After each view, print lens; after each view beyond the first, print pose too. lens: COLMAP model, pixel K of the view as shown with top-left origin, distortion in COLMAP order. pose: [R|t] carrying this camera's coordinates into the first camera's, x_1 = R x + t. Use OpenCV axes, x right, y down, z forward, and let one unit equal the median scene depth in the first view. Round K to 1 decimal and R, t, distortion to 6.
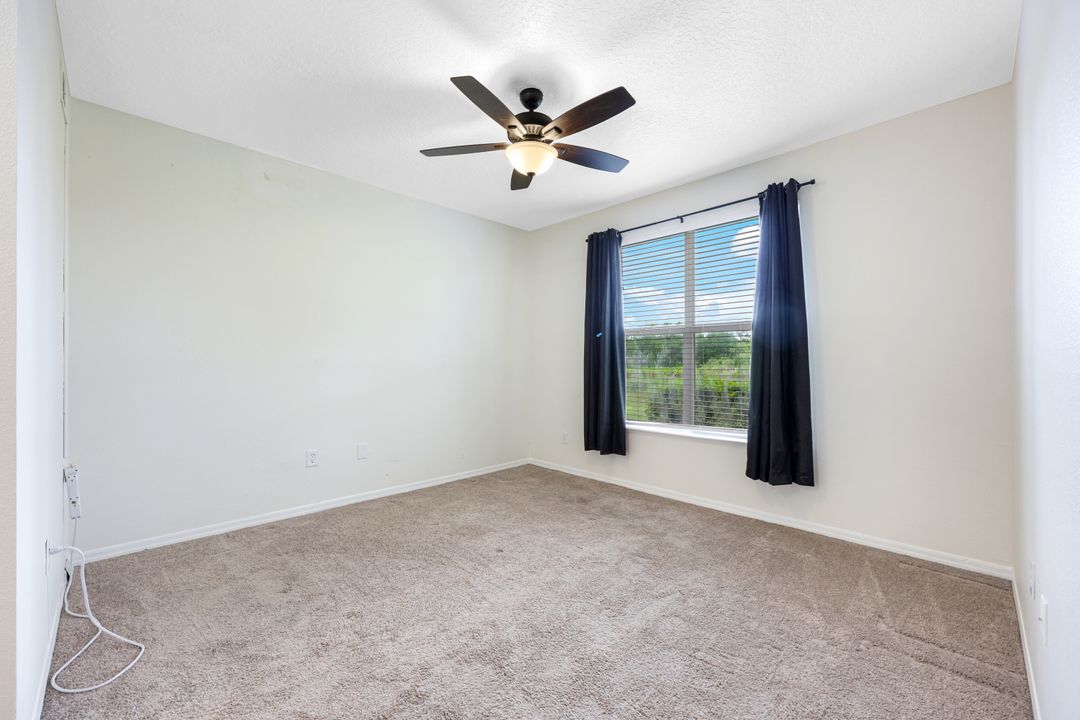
lens RADIAL K [[434.5, 0, 535.4], [0, 434.5, 364.2], [0, 0, 1]] dist [0.001134, -0.000392]
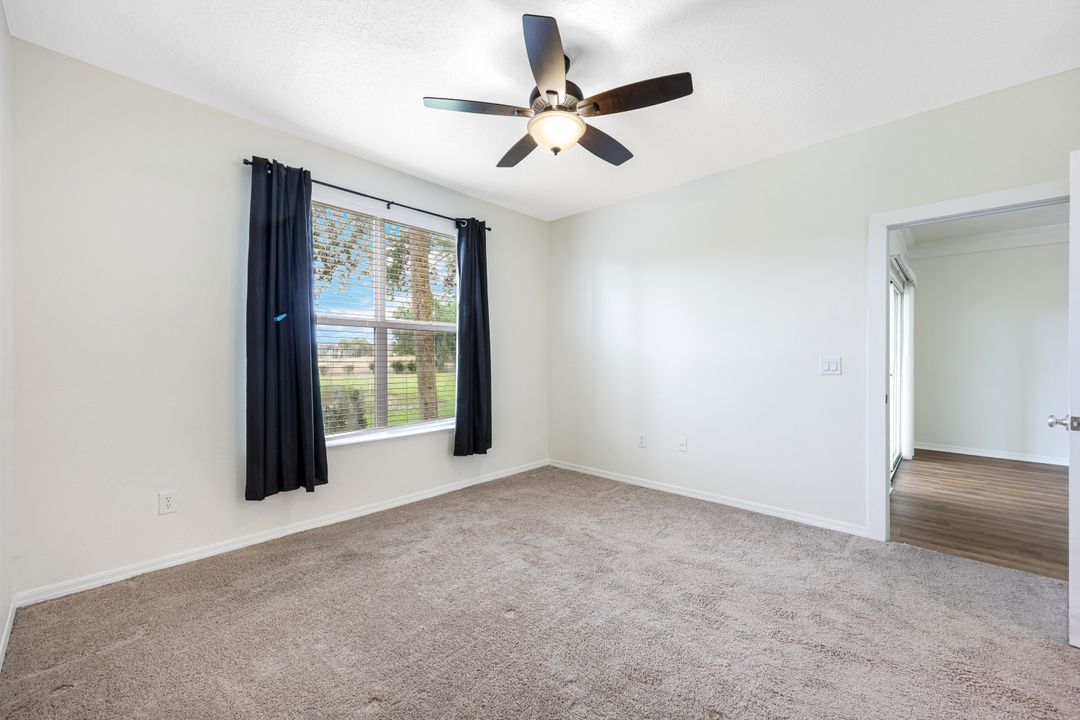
lens RADIAL K [[434.5, 0, 535.3], [0, 434.5, 359.9], [0, 0, 1]] dist [0.001134, -0.000392]
pose [[-0.034202, -0.002525, 0.999412, -0.604394], [0.011051, 0.999935, 0.002905, -0.001381], [-0.999354, 0.011144, -0.034172, 0.722196]]
